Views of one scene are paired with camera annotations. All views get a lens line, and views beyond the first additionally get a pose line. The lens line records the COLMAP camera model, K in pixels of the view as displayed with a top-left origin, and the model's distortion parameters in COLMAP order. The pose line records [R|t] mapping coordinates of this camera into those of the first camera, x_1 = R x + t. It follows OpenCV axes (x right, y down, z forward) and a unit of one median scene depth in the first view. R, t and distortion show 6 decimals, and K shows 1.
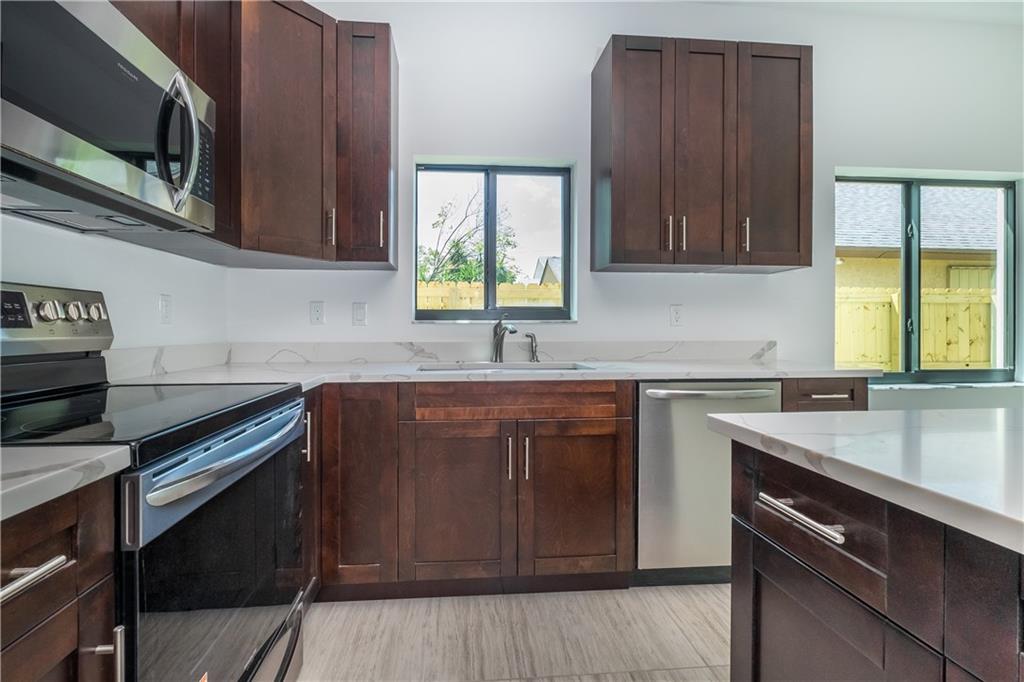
lens RADIAL K [[442.7, 0, 489.5], [0, 442.7, 313.6], [0, 0, 1]] dist [-0.002166, -0.000193]
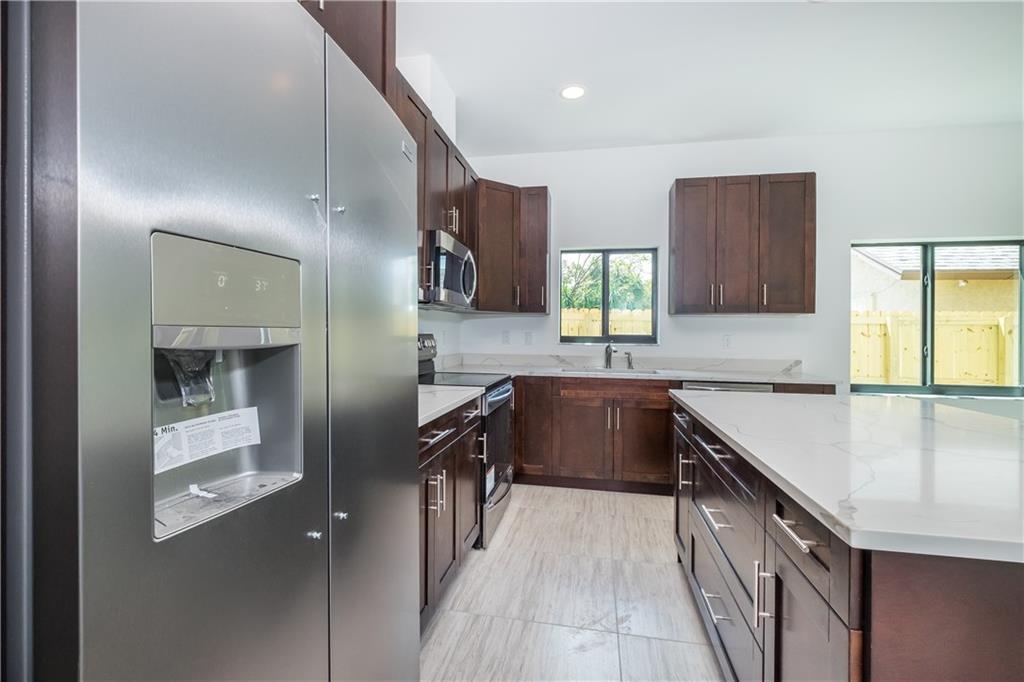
lens RADIAL K [[449.2, 0, 507.5], [0, 449.2, 323.6], [0, 0, 1]] dist [0.000611, -0.000125]
pose [[0.961692, 0.004050, -0.274104, 0.120357], [-0.000747, 0.999926, 0.012153, -0.084494], [0.274133, -0.011483, 0.961623, -0.776107]]
